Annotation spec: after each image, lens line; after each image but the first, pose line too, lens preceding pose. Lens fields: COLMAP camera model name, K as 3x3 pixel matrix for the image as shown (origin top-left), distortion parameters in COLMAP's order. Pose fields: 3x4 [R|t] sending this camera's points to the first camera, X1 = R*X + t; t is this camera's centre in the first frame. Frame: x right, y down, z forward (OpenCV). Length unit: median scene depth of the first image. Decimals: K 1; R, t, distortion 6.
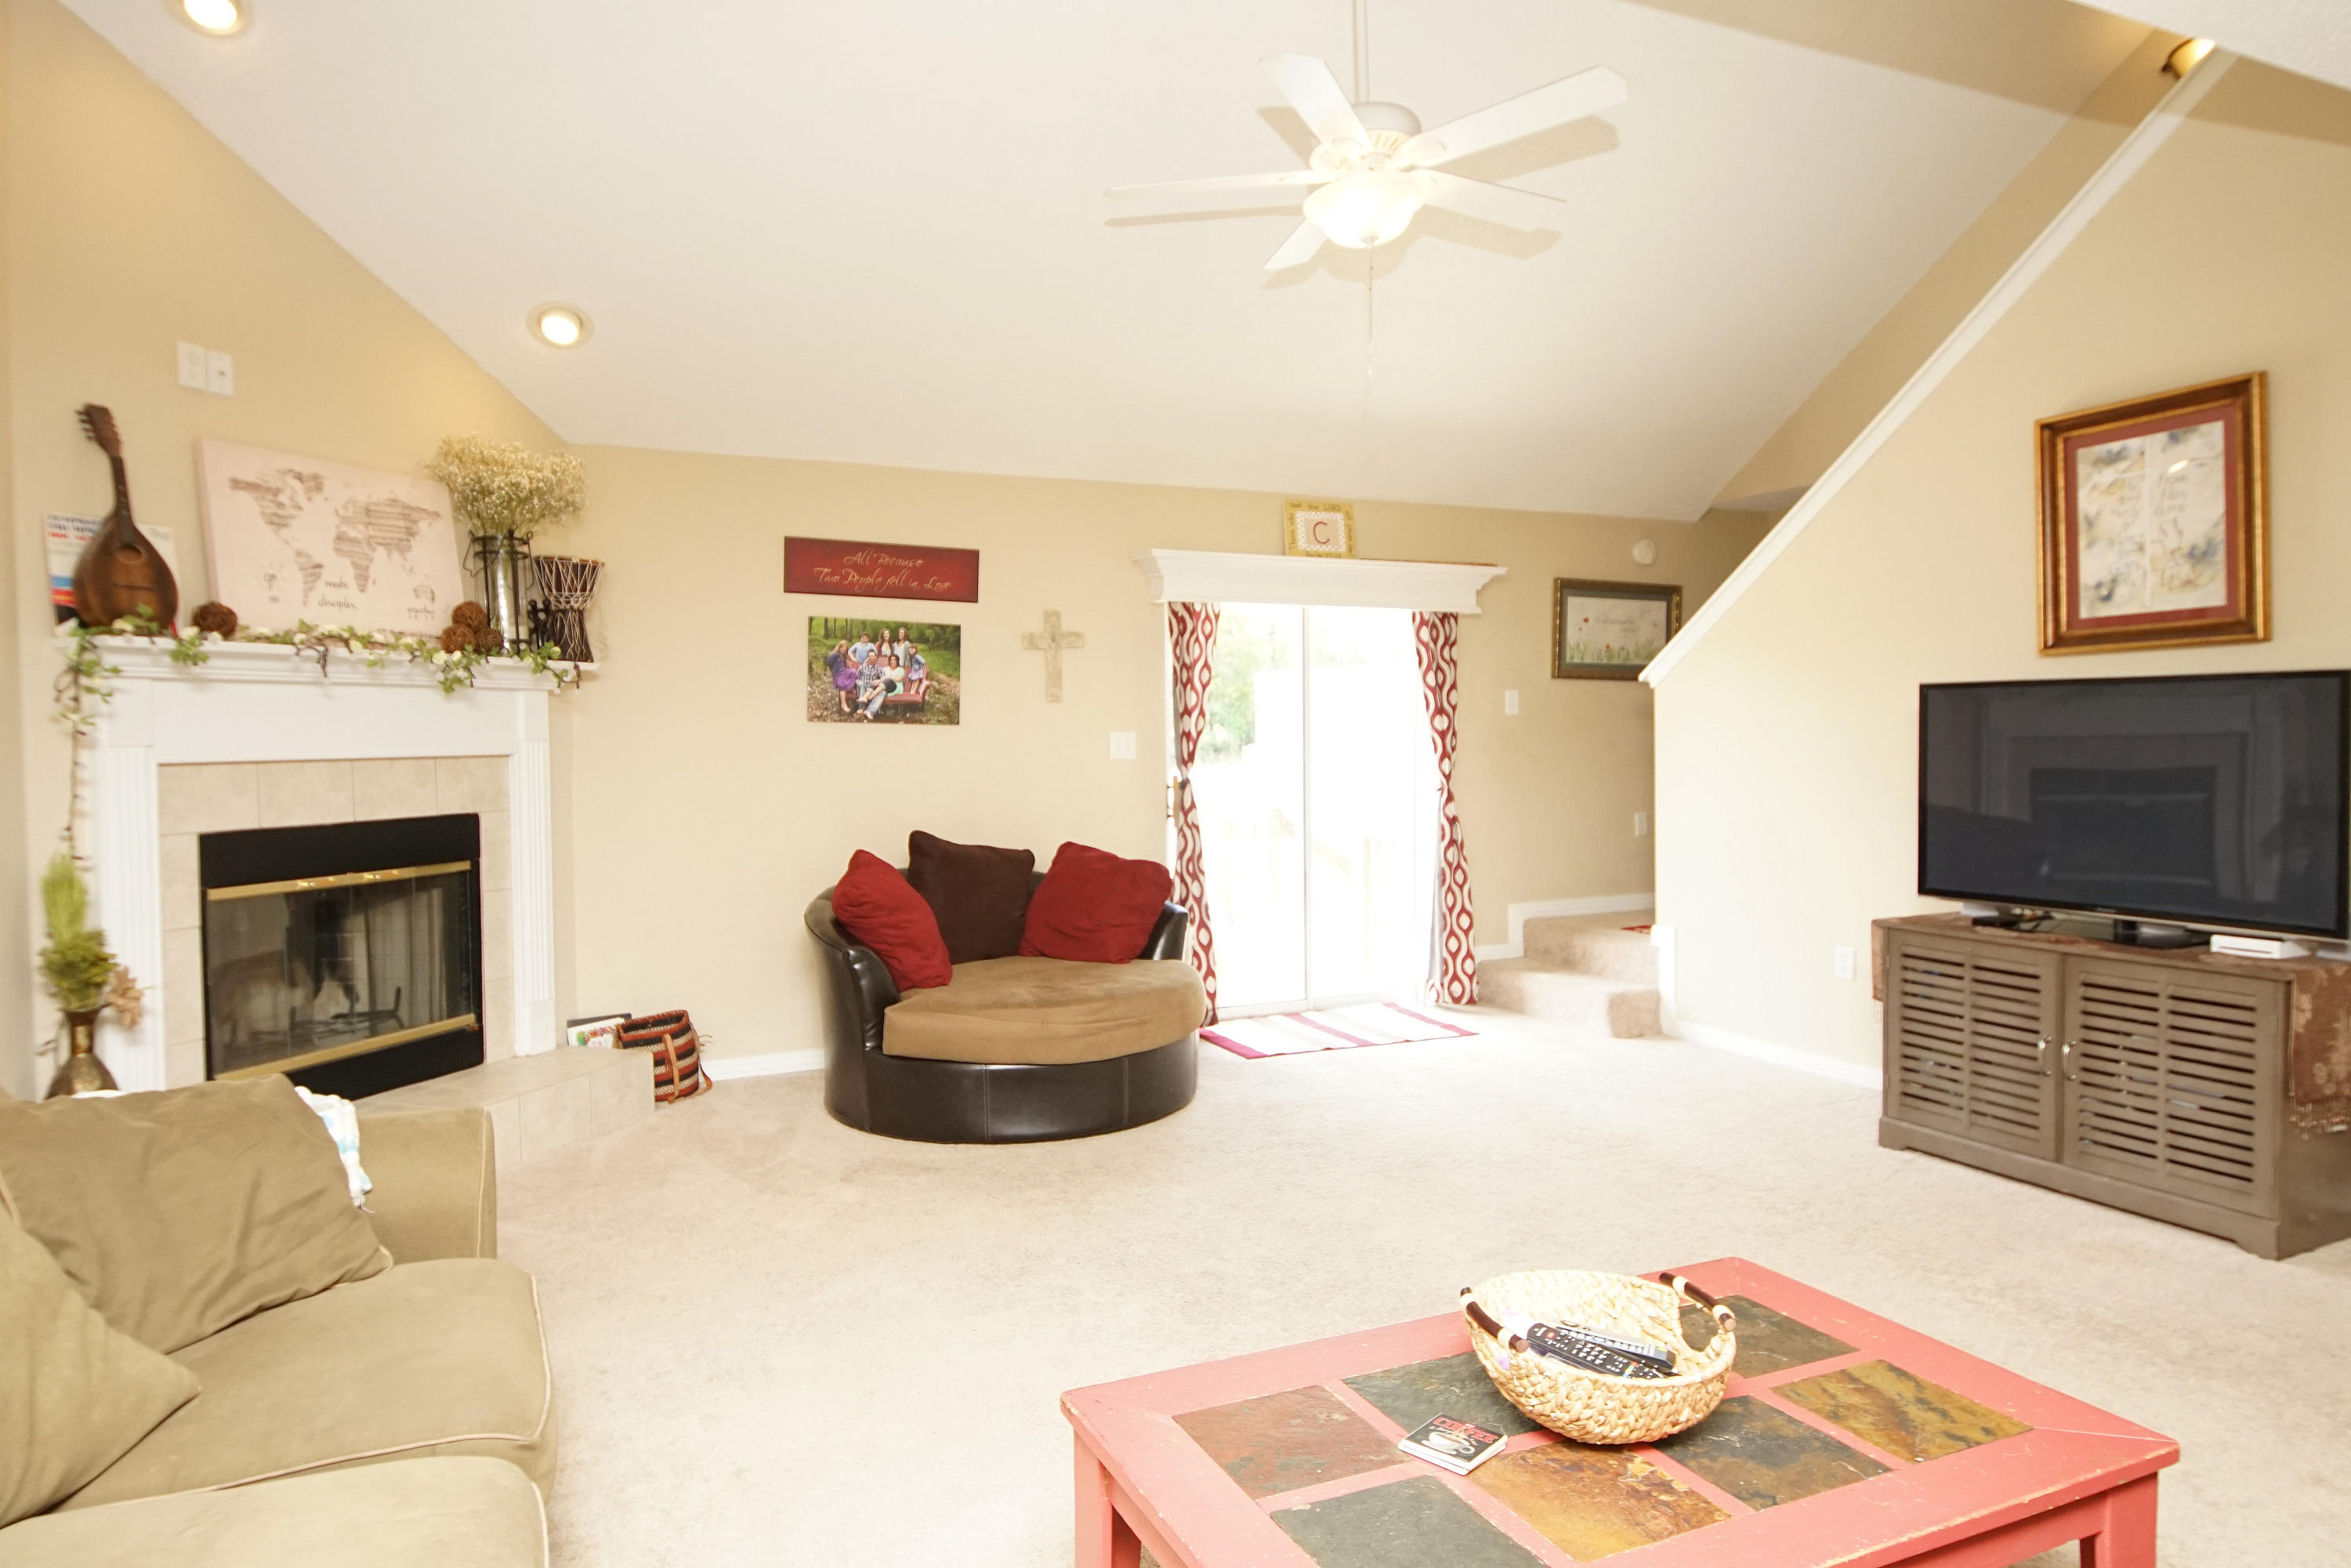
lens RADIAL K [[1445.0, 0, 1162.9], [0, 1445.0, 774.8], [0, 0, 1]] dist [0.026751, -0.032336]
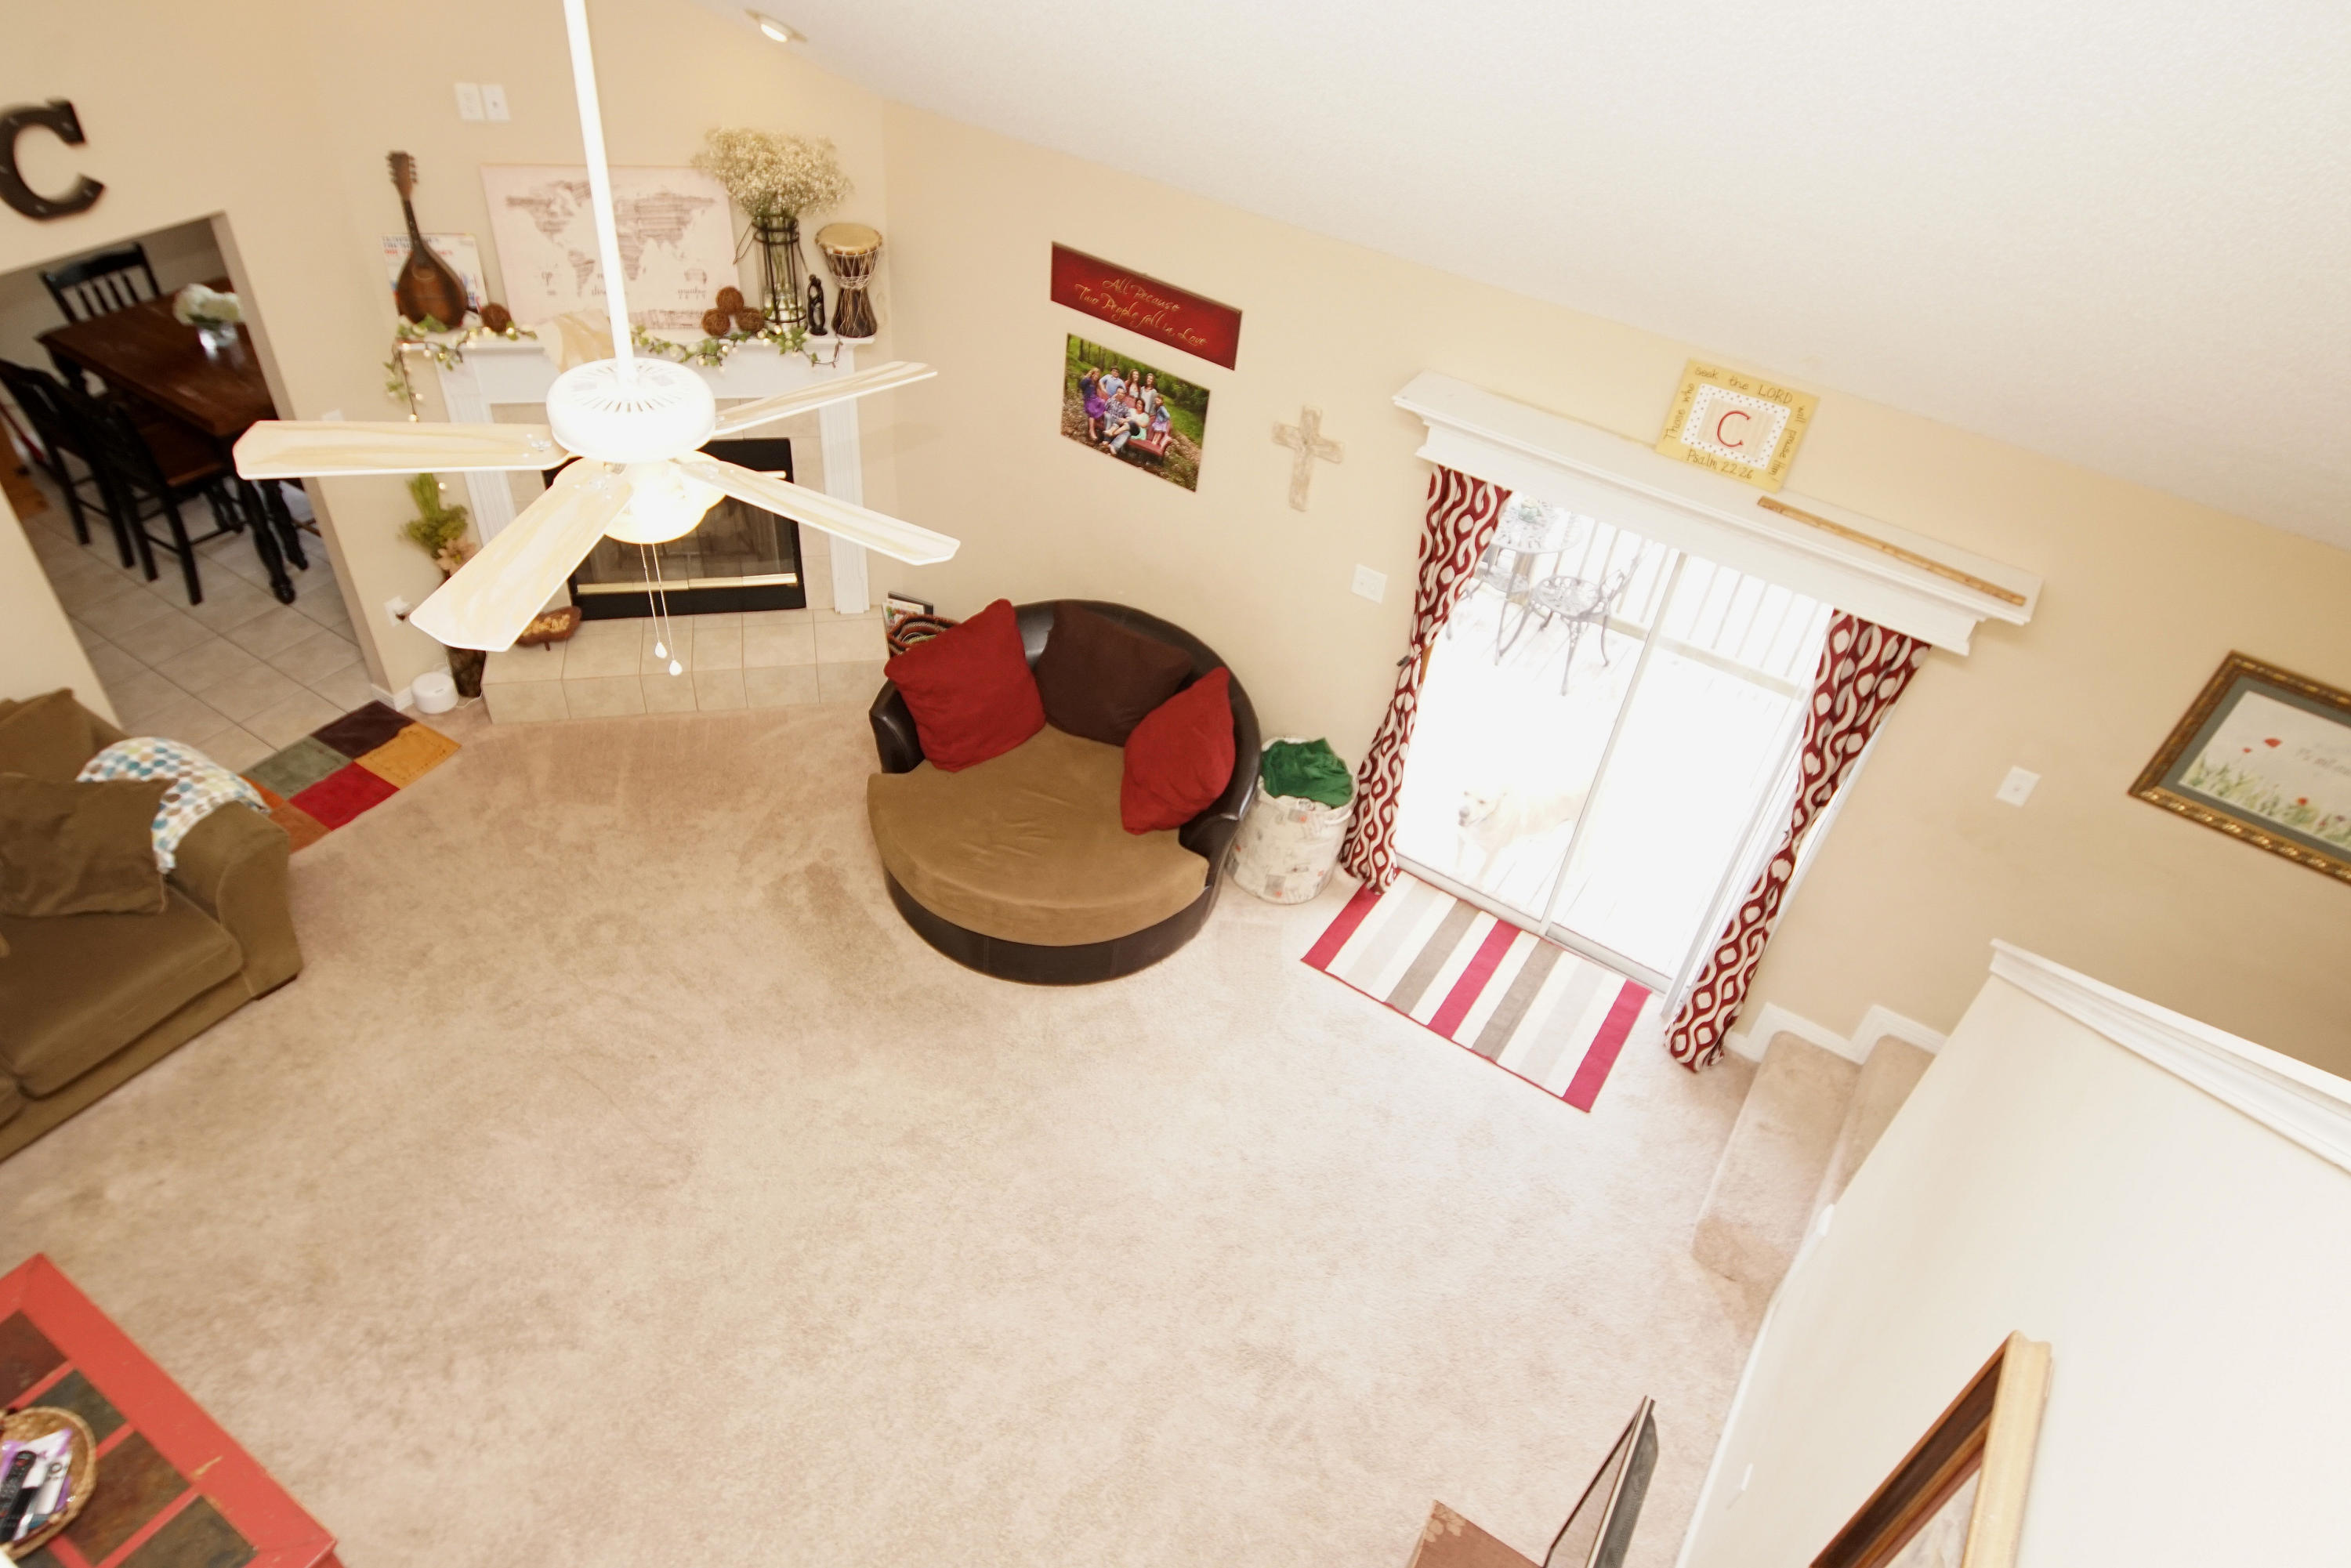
lens RADIAL K [[1445.0, 0, 1142.9], [0, 1445.0, 785.0], [0, 0, 1]] dist [0.026751, -0.032336]
pose [[0.524764, 0.598974, -0.604858, 0.515303], [-0.101971, 0.749670, 0.653909, -0.502919], [0.845118, -0.281470, 0.454478, 0.533933]]
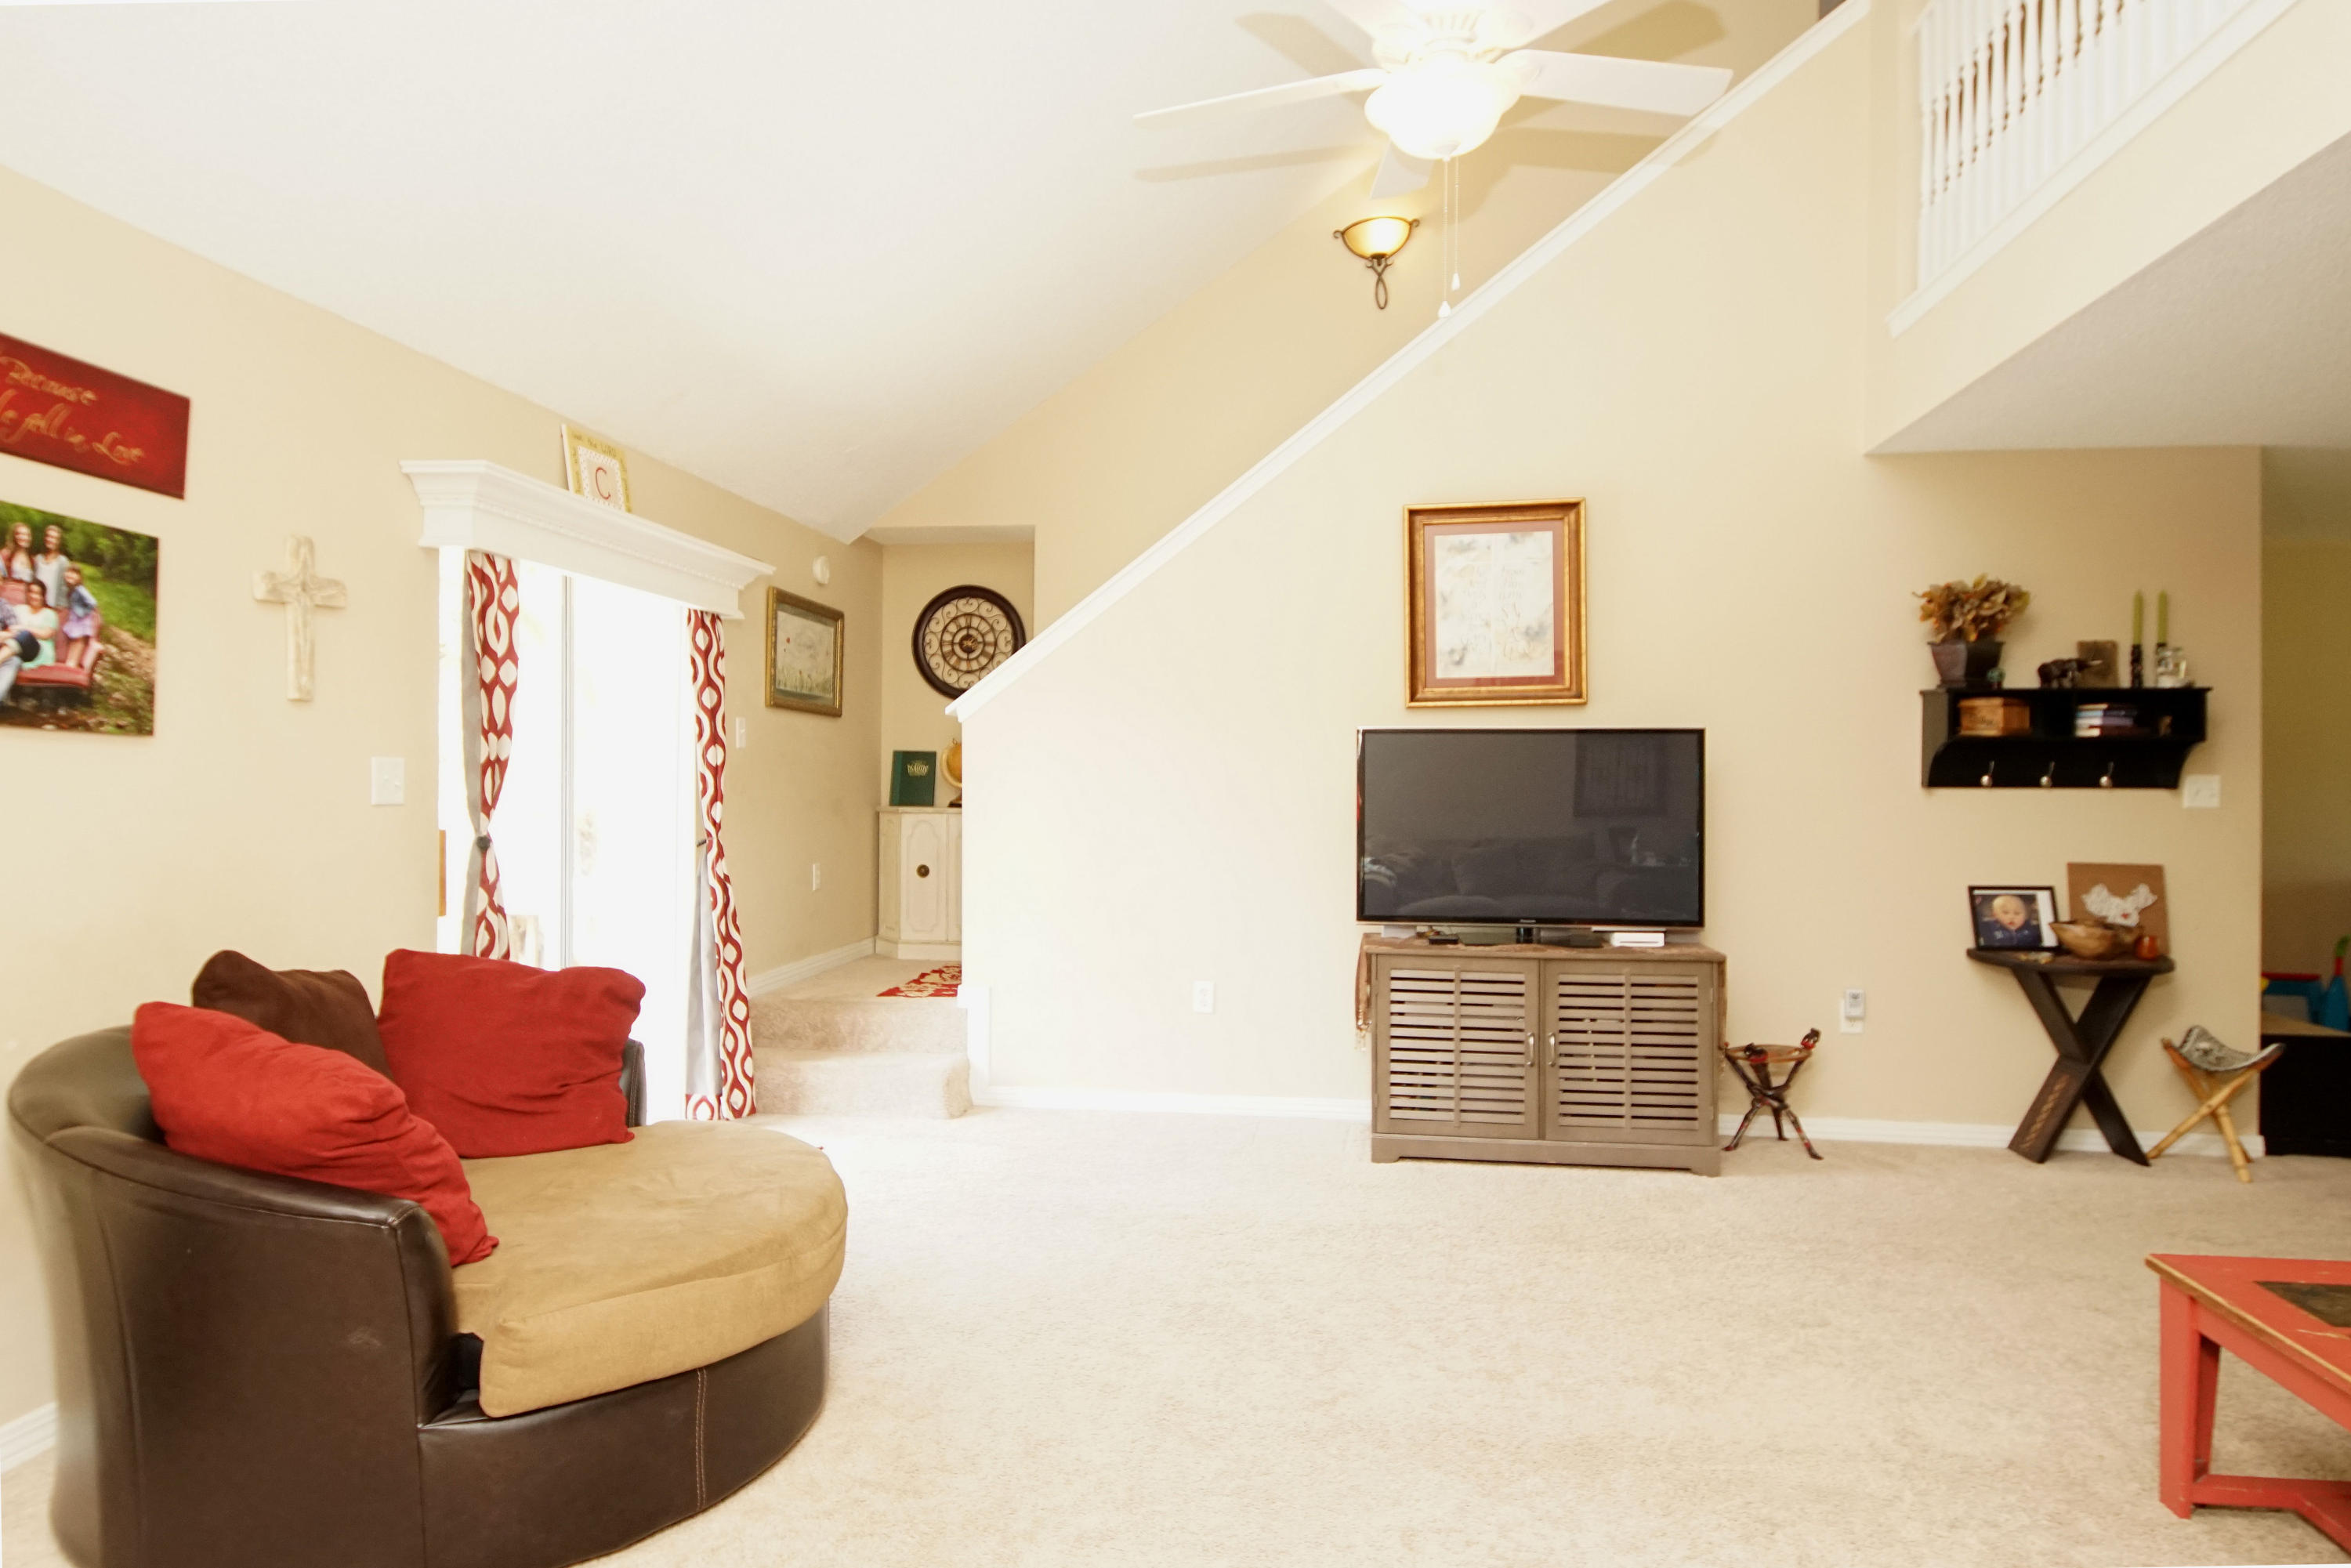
lens RADIAL K [[1445.0, 0, 1174.0], [0, 1445.0, 771.1], [0, 0, 1]] dist [0.026751, -0.032336]
pose [[0.535249, 0.013902, 0.844580, -0.391700], [0.017840, 0.999455, -0.027758, -0.002178], [-0.844506, 0.029925, 0.534710, 0.451625]]
